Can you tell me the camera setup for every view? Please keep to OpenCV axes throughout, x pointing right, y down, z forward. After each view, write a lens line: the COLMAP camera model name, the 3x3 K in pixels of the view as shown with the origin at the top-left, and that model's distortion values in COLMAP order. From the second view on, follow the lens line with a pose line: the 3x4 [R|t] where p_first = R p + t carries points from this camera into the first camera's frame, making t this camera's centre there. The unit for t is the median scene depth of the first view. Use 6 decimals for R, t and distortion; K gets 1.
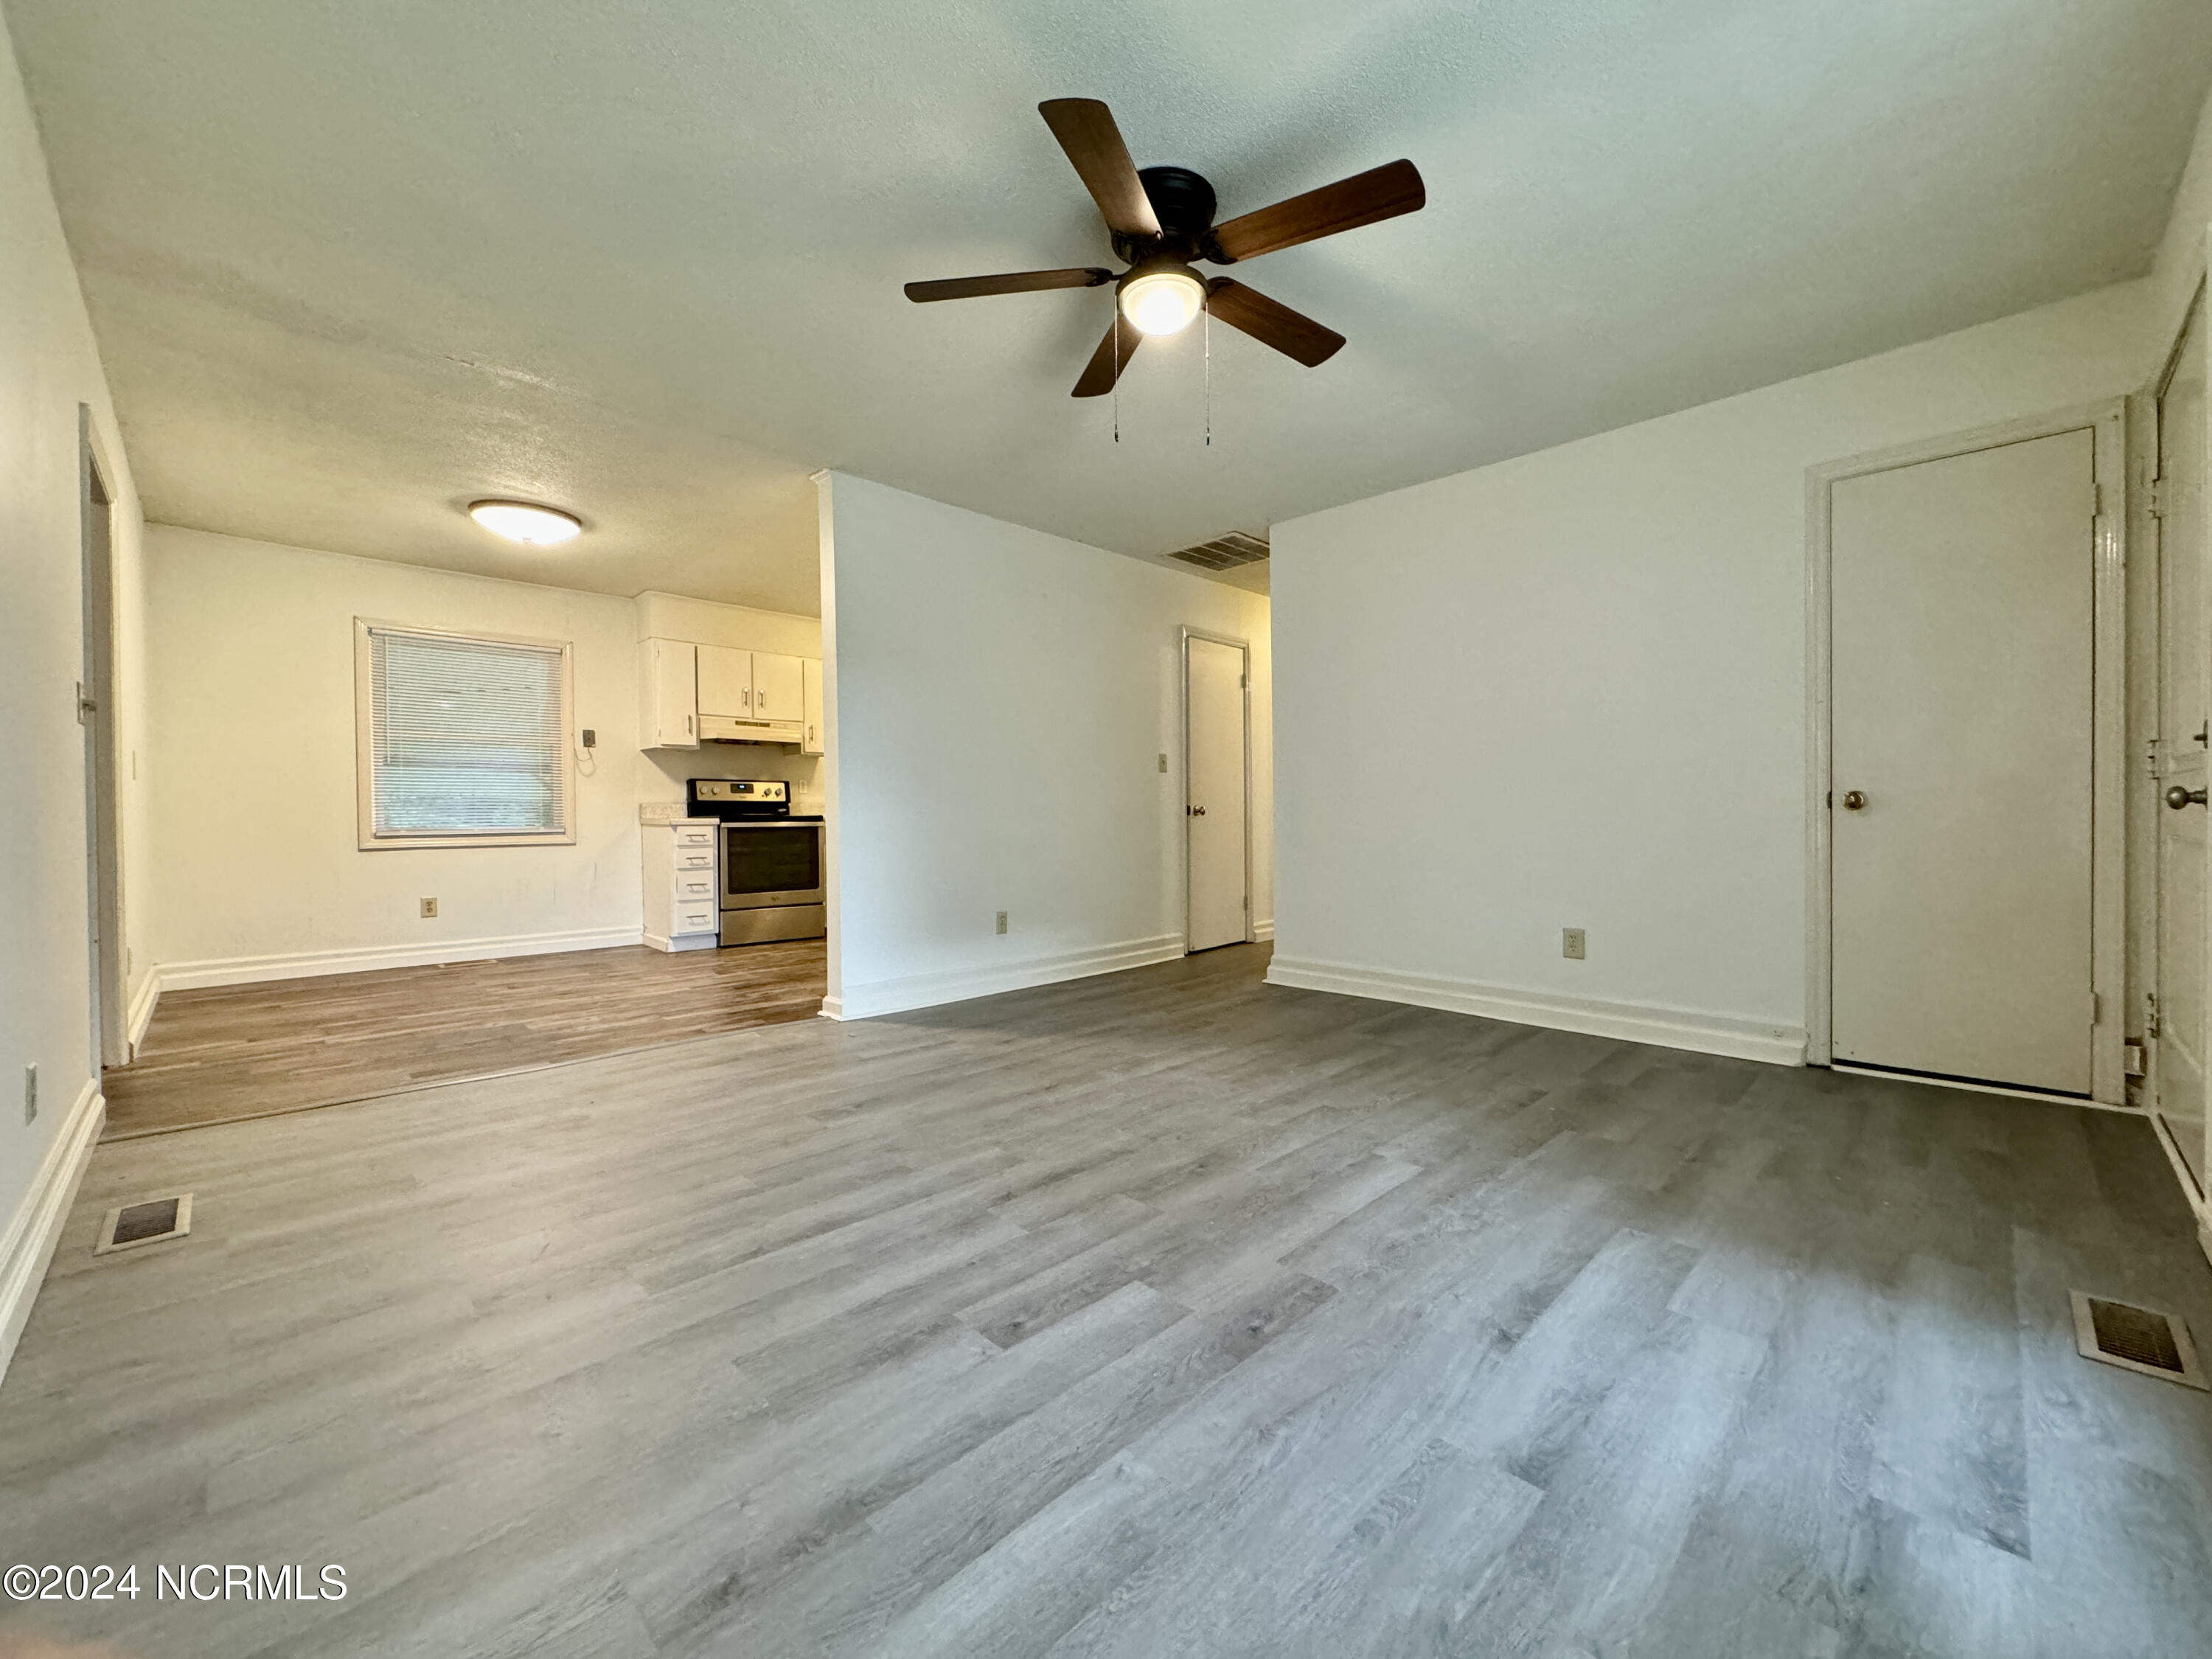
lens RADIAL K [[881.3, 0, 1094.4], [0, 881.3, 821.4], [0, 0, 1]] dist [-0.004108, 0.000520]
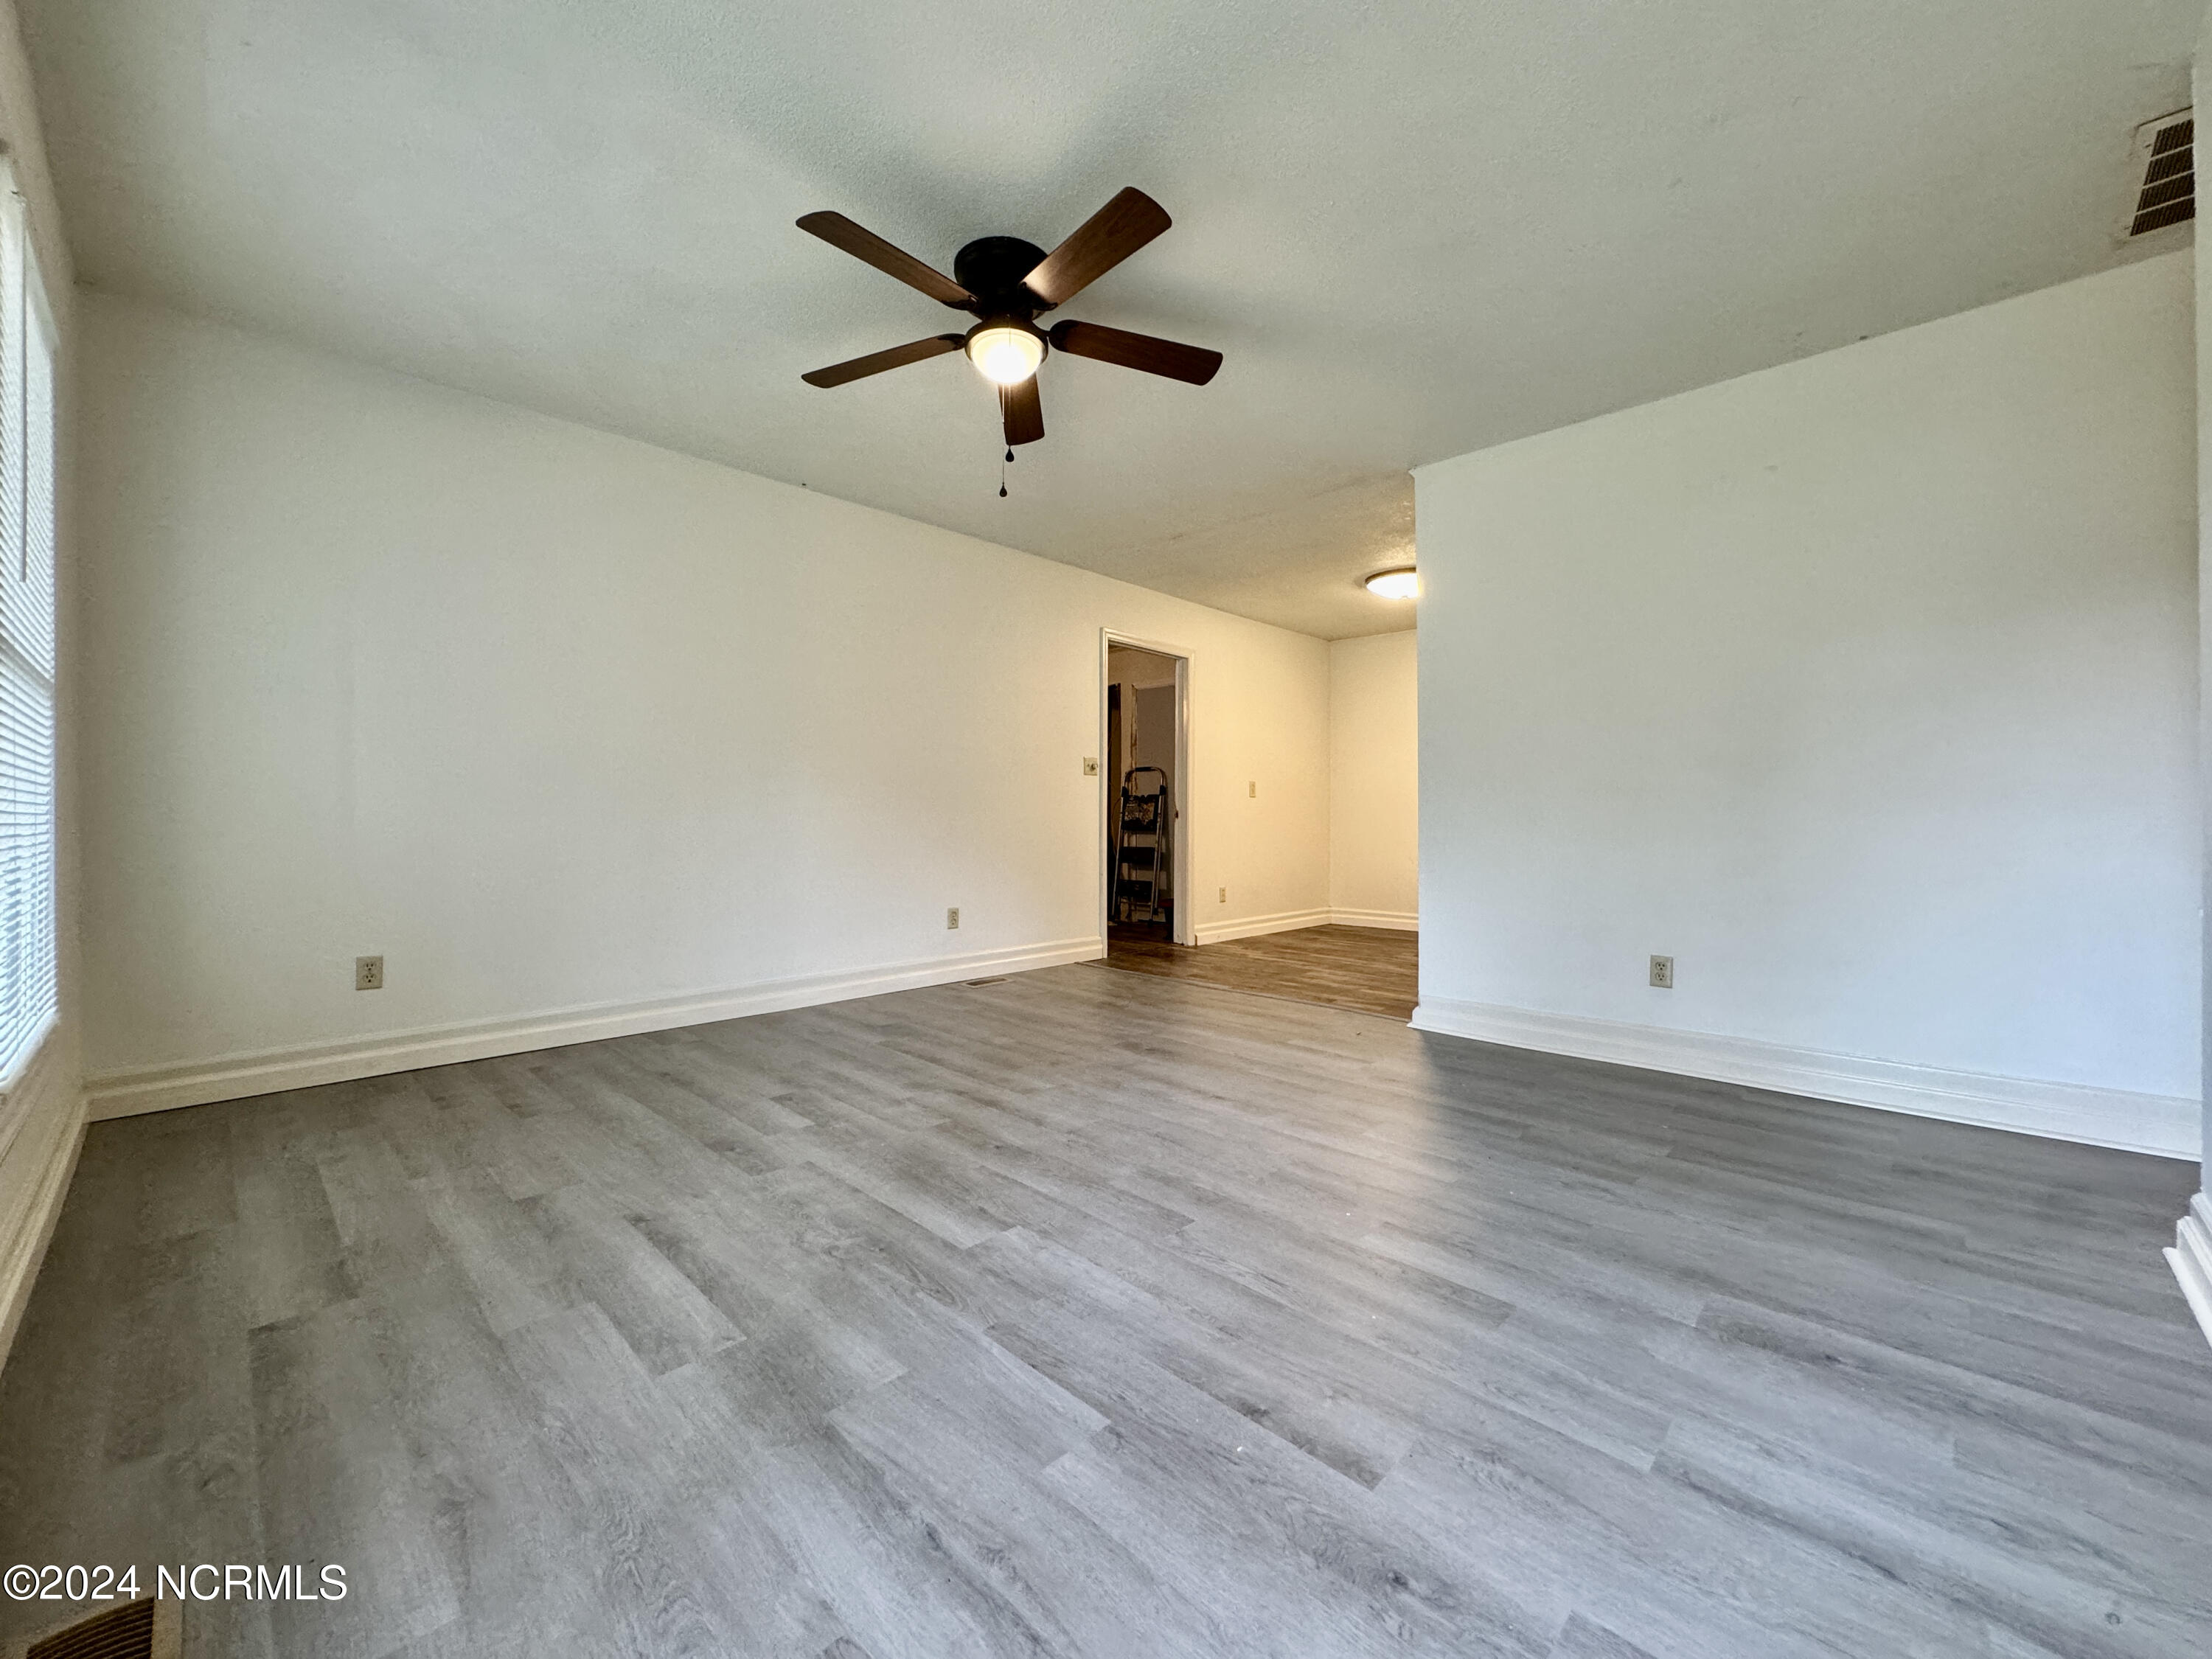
lens RADIAL K [[881.3, 0, 1094.4], [0, 881.3, 827.2], [0, 0, 1]] dist [-0.004108, 0.000520]
pose [[0.013721, 0.012328, -0.999830, 1.401824], [-0.010339, 0.999872, 0.012186, -0.004056], [0.999852, 0.010170, 0.013847, 1.314524]]
